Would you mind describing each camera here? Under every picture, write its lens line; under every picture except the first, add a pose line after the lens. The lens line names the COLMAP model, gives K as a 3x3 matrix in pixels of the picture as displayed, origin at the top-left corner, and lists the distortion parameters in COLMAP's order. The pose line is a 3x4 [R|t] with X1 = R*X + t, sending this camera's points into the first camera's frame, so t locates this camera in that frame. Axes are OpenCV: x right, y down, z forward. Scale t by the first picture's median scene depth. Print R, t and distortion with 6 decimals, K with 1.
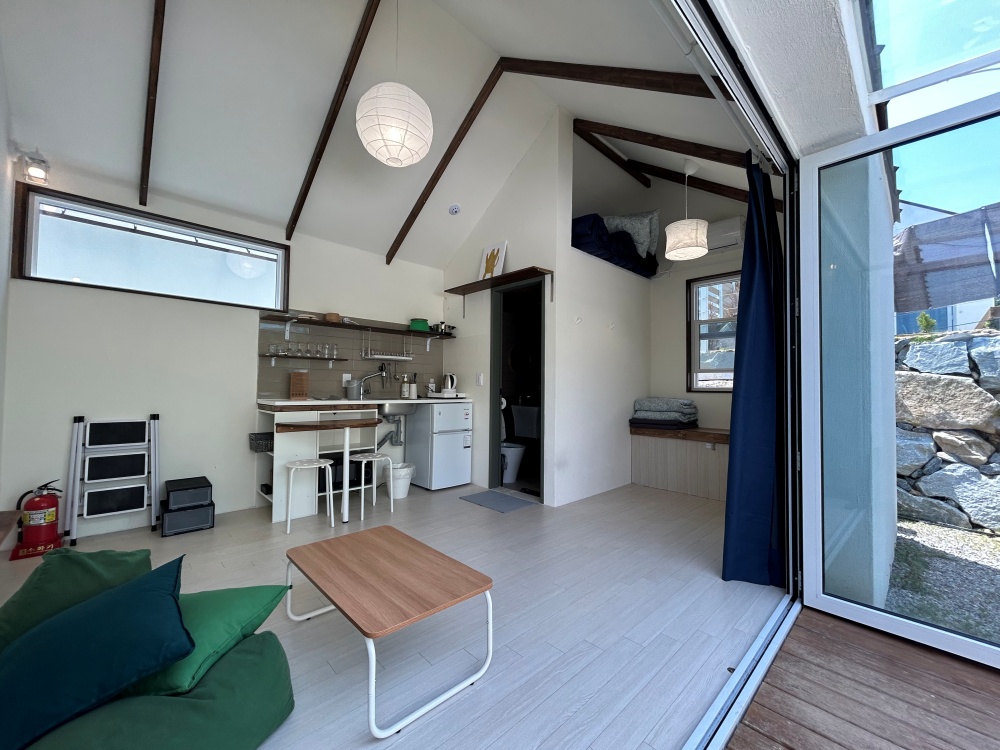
lens RADIAL K [[402.0, 0, 497.3], [0, 402.0, 374.8], [0, 0, 1]] dist [0.007795, -0.002514]
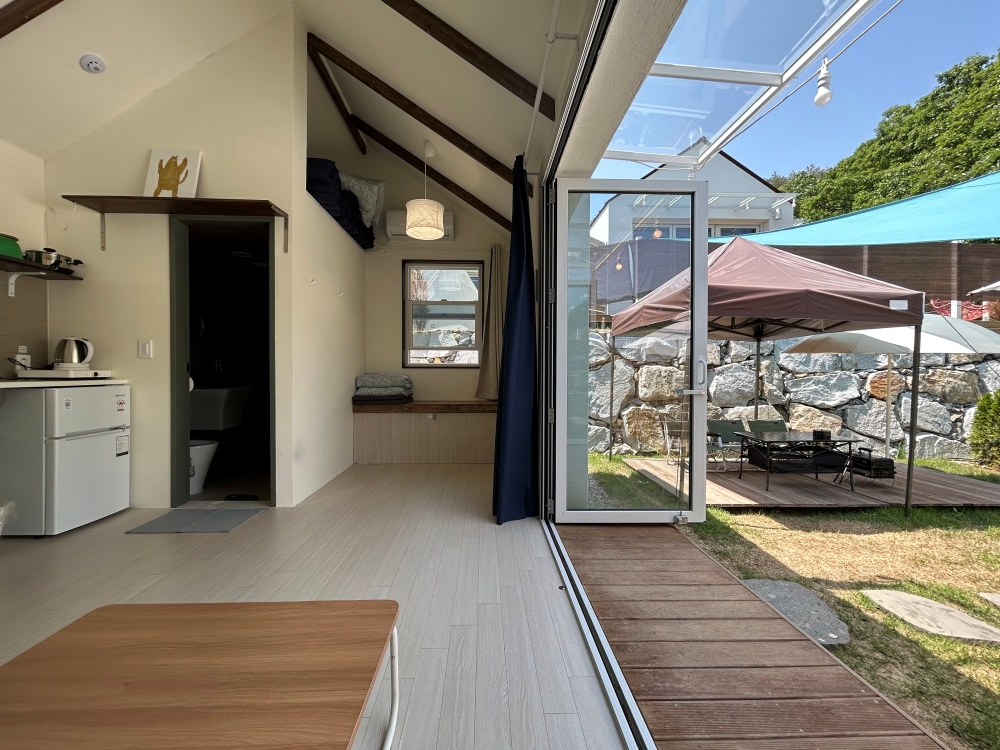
lens RADIAL K [[402.0, 0, 501.0], [0, 402.0, 373.9], [0, 0, 1]] dist [0.007795, -0.002514]
pose [[0.665165, -0.014008, 0.746565, -0.156326], [-0.020104, 0.999126, 0.036659, 0.016509], [-0.746426, -0.039393, 0.664301, 0.126947]]
